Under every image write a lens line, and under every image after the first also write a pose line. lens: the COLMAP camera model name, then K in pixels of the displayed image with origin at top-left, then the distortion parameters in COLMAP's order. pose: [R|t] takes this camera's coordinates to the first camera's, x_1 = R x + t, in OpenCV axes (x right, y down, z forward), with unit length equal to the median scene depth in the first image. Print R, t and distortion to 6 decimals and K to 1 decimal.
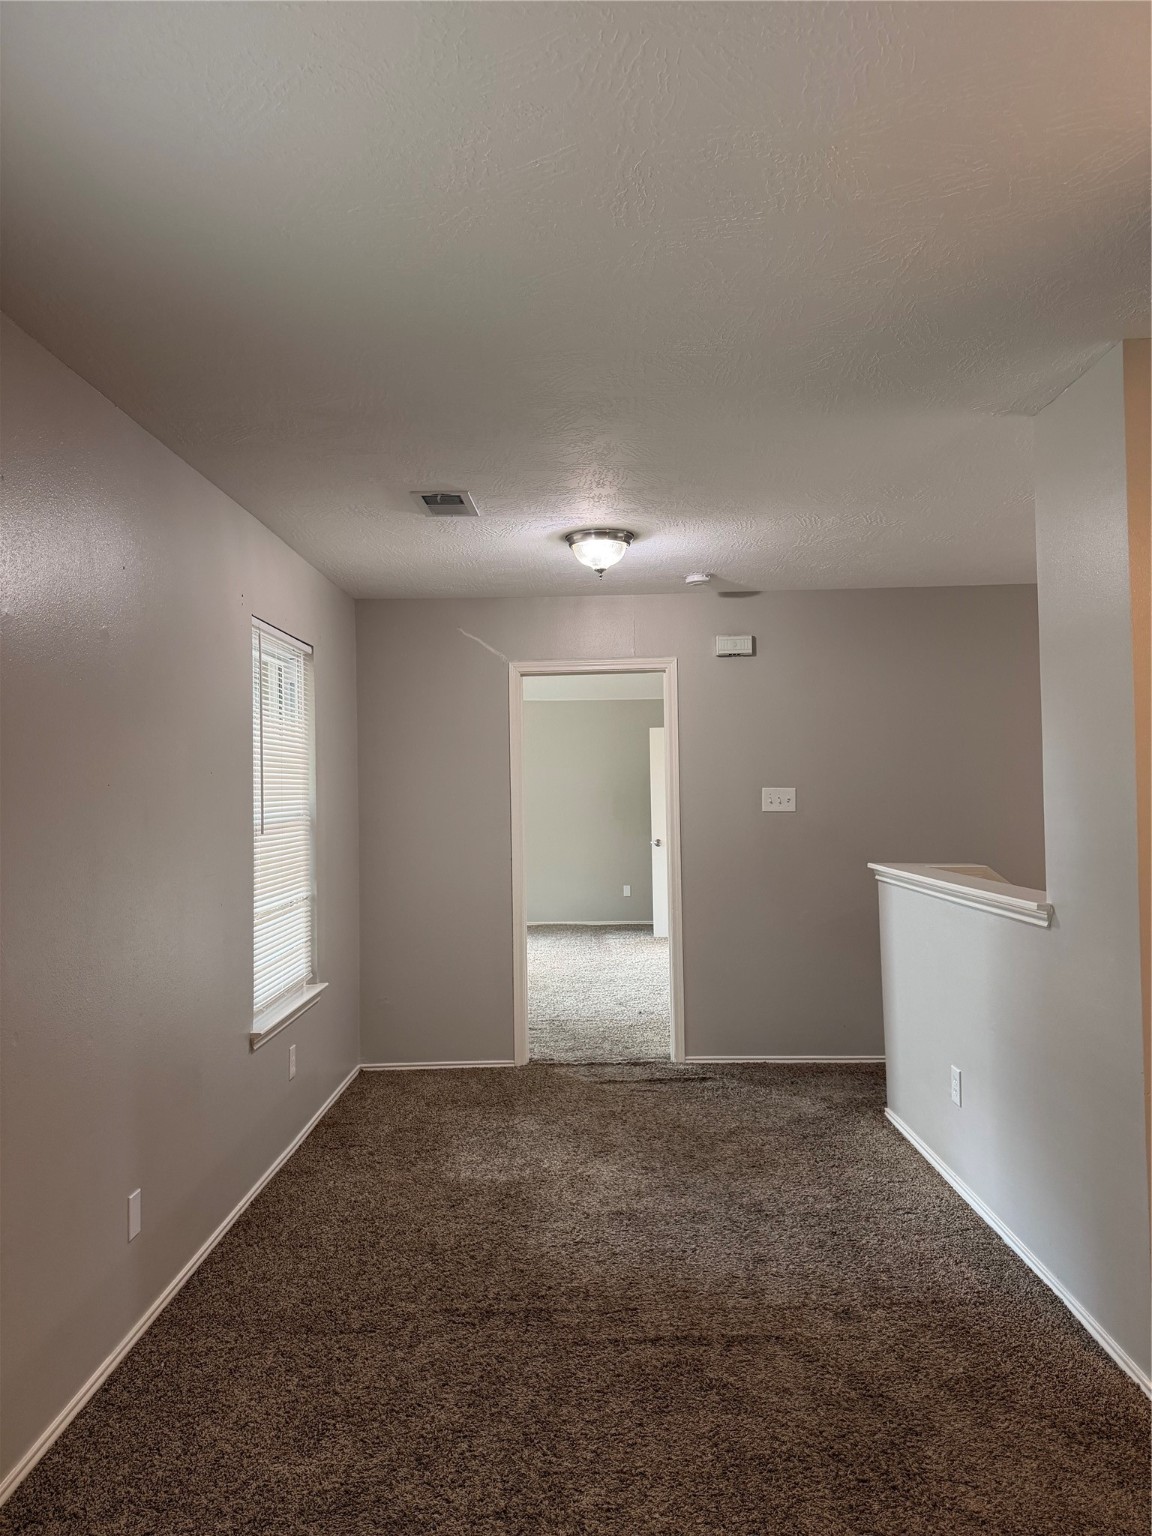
lens RADIAL K [[1101.7, 0, 577.5], [0, 1101.7, 762.6], [0, 0, 1]] dist [0.015680, -0.000794]
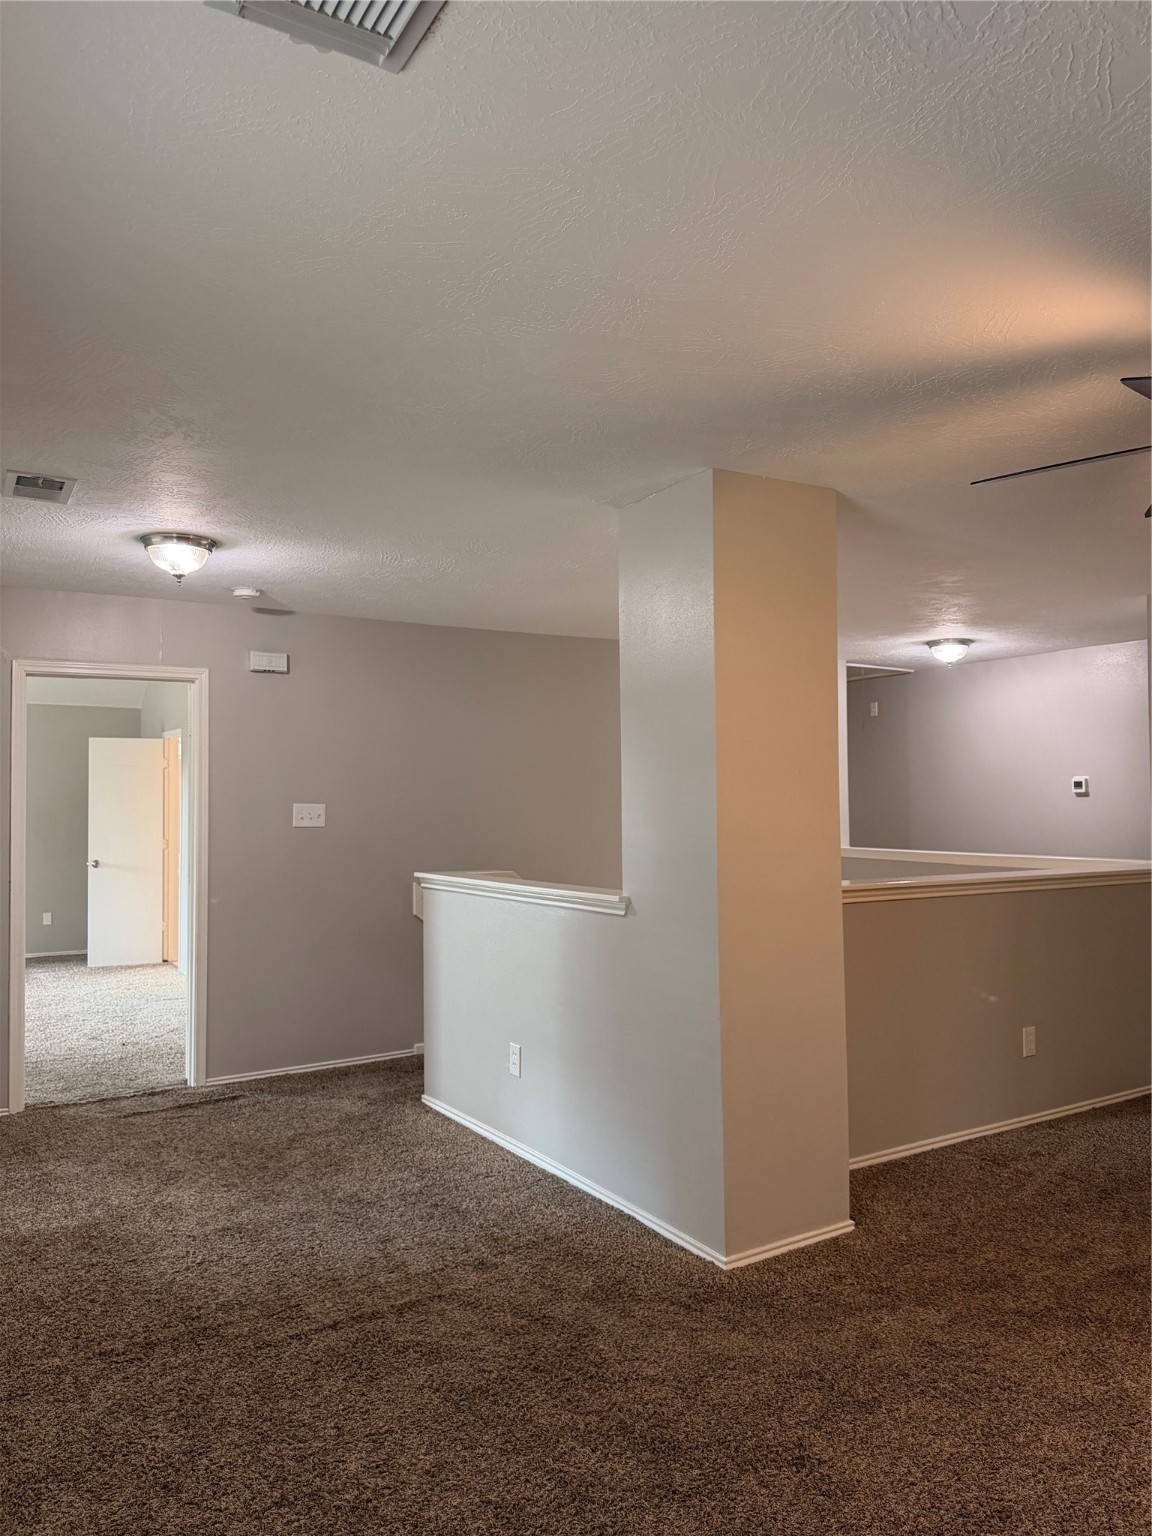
lens RADIAL K [[1095.6, 0, 576.9], [0, 1095.6, 792.5], [0, 0, 1]] dist [0.085687, -0.076780]
pose [[0.853840, 0.010630, 0.520426, -0.187420], [-0.015034, 0.999878, 0.004242, 0.005422], [-0.520318, -0.011446, 0.853896, -0.011399]]
